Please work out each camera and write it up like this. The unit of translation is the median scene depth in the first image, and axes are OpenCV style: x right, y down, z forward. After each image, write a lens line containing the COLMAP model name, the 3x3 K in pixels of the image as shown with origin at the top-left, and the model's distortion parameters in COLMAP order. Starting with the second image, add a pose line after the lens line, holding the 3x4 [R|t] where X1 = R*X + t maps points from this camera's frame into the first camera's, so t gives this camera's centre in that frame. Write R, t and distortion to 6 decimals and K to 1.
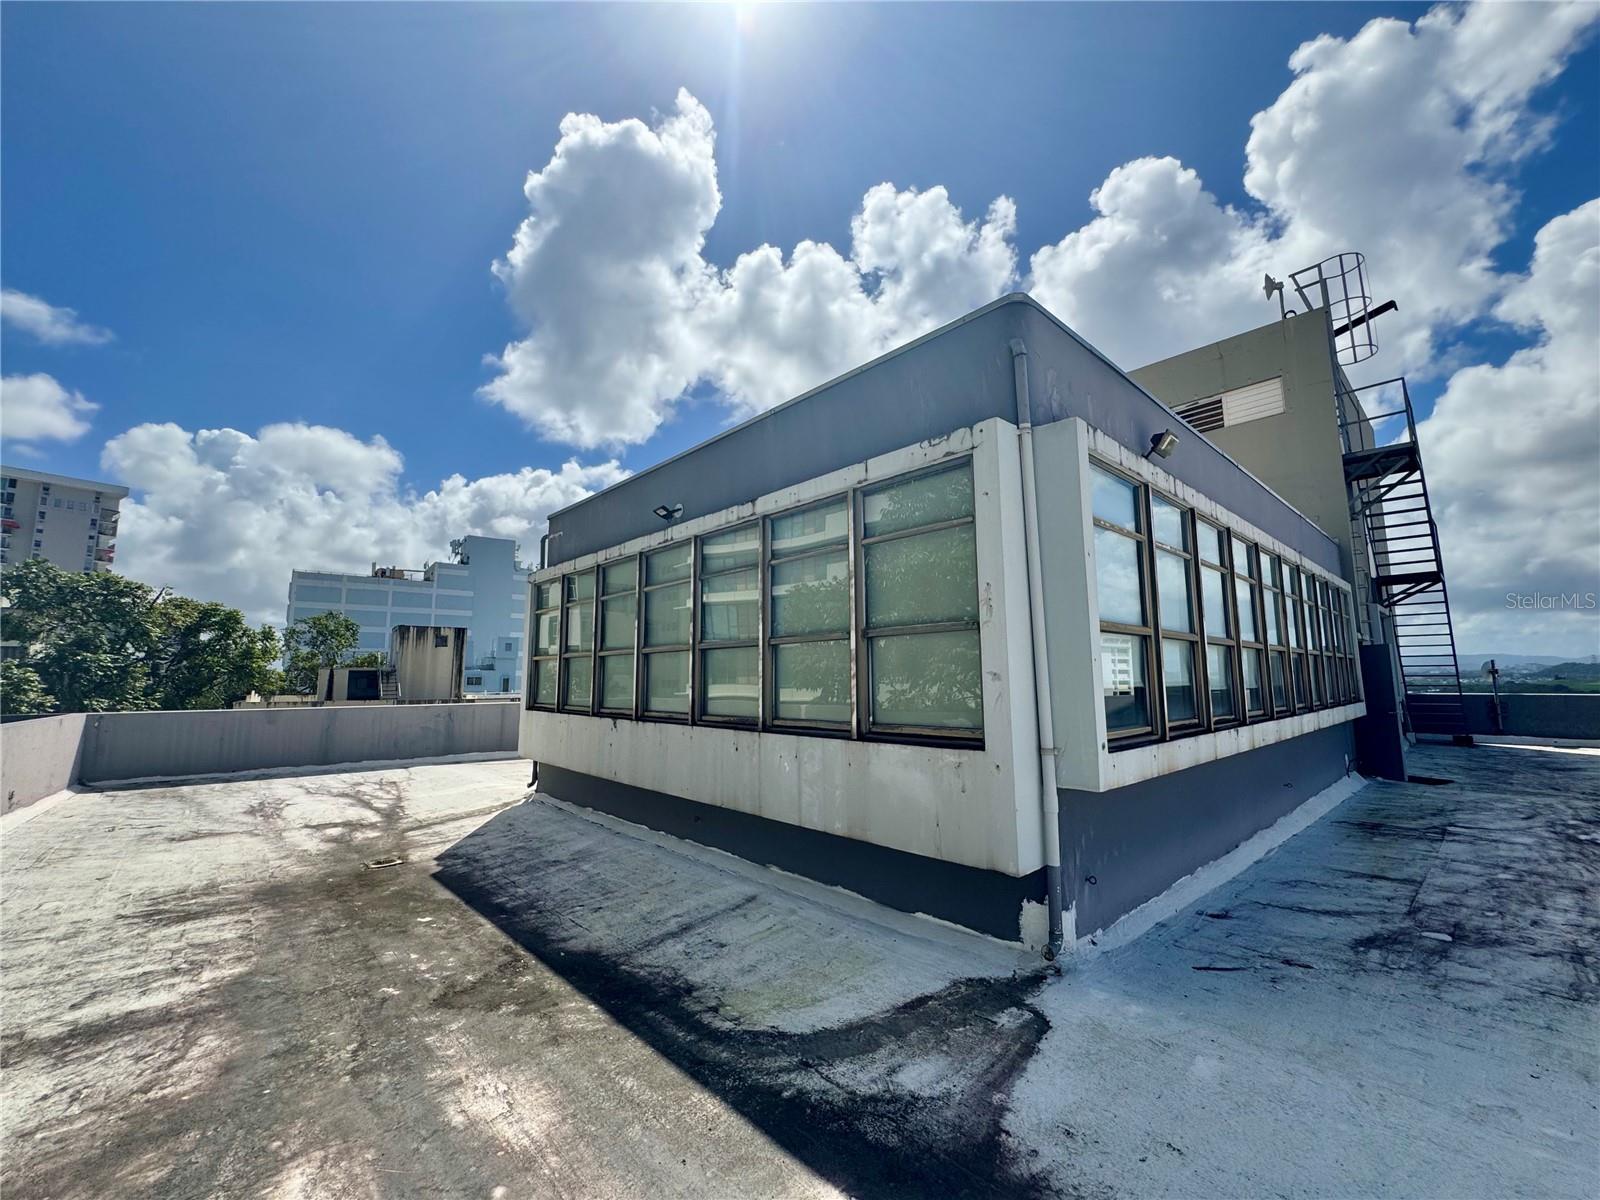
lens RADIAL K [[637.9, 0, 796.9], [0, 637.9, 604.4], [0, 0, 1]] dist [-0.001632, 0.000450]
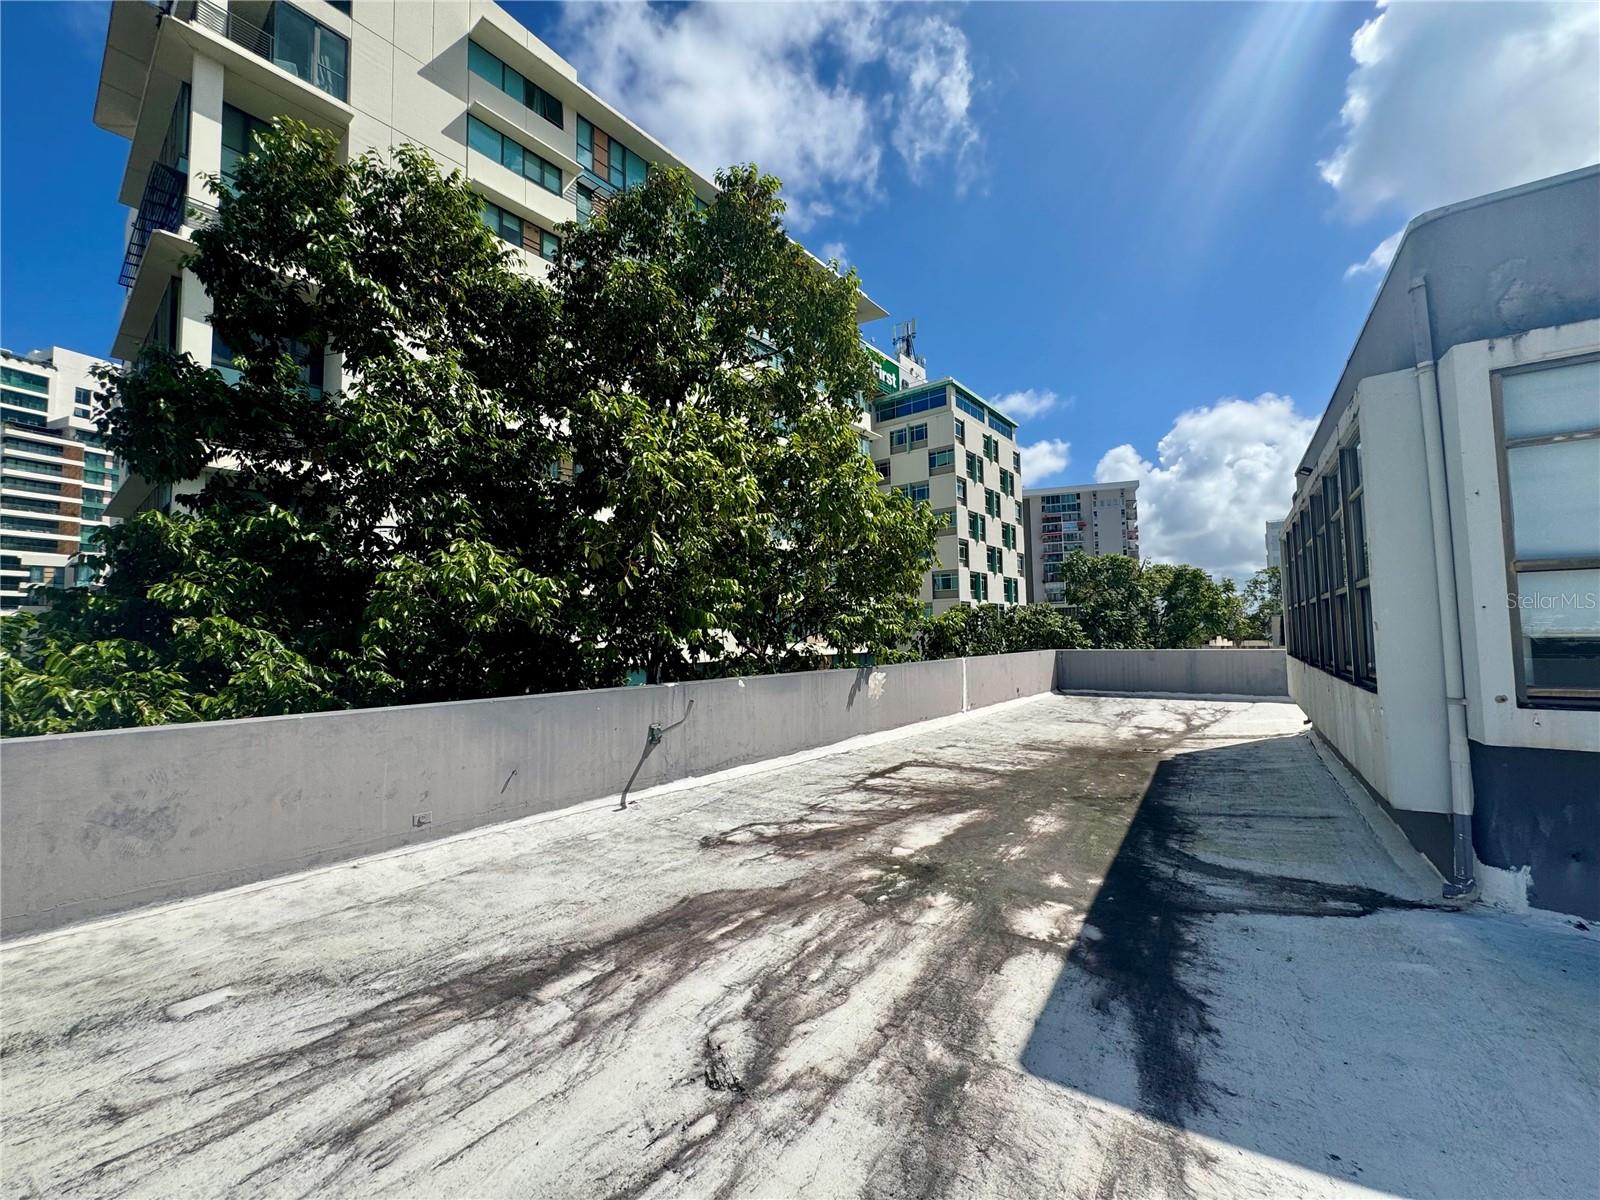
lens RADIAL K [[637.9, 0, 797.6], [0, 637.9, 595.0], [0, 0, 1]] dist [-0.001632, 0.000450]
pose [[0.231975, -0.062842, -0.970690, 0.617238], [0.131814, 0.990737, -0.032639, -0.019677], [0.963749, -0.120379, 0.238109, -0.108539]]
